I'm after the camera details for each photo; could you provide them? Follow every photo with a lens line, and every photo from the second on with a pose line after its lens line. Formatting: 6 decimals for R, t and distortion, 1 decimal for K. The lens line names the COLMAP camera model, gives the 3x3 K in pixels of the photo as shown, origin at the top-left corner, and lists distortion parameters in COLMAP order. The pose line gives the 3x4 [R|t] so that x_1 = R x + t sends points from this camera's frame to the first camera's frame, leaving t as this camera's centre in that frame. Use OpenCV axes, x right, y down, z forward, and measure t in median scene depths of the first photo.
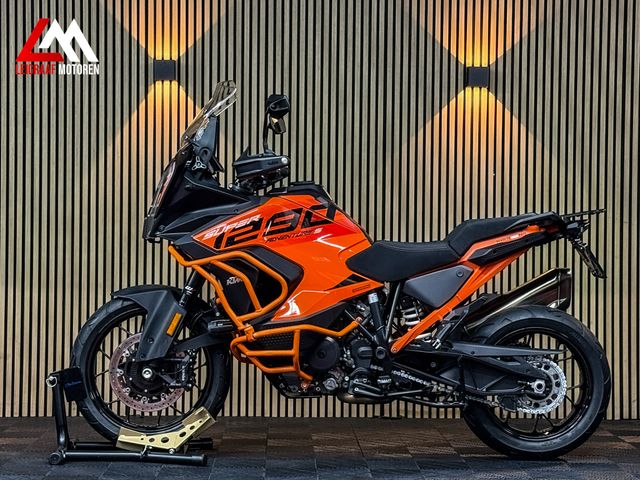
lens RADIAL K [[1367.5, 0, 320.0], [0, 1367.5, 240.0], [0, 0, 1]] dist [0.080695, 0.578816]
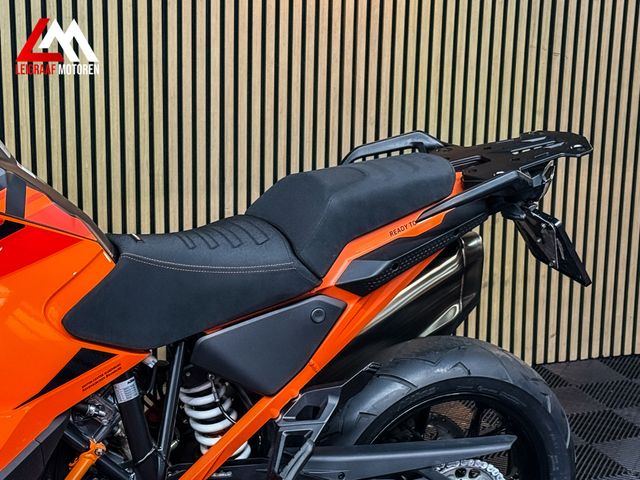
lens RADIAL K [[1371.9, 0, 321.8], [0, 1371.9, 229.9], [0, 0, 1]] dist [0.097914, 0.478307]
pose [[0.938501, -0.075274, 0.336972, -0.045168], [-0.015466, 0.965802, 0.258819, -0.118008], [-0.344931, -0.248113, 0.905242, 0.600944]]
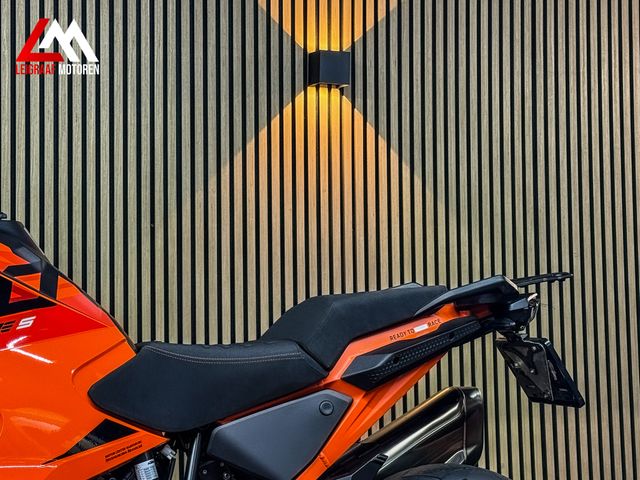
lens RADIAL K [[1371.9, 0, 321.8], [0, 1371.9, 229.9], [0, 0, 1]] dist [0.097914, 0.478307]
pose [[0.939364, 0.004655, 0.342890, -0.062841], [0.022382, 0.996943, -0.074851, -0.001388], [-0.342190, 0.077987, 0.936389, 0.548869]]
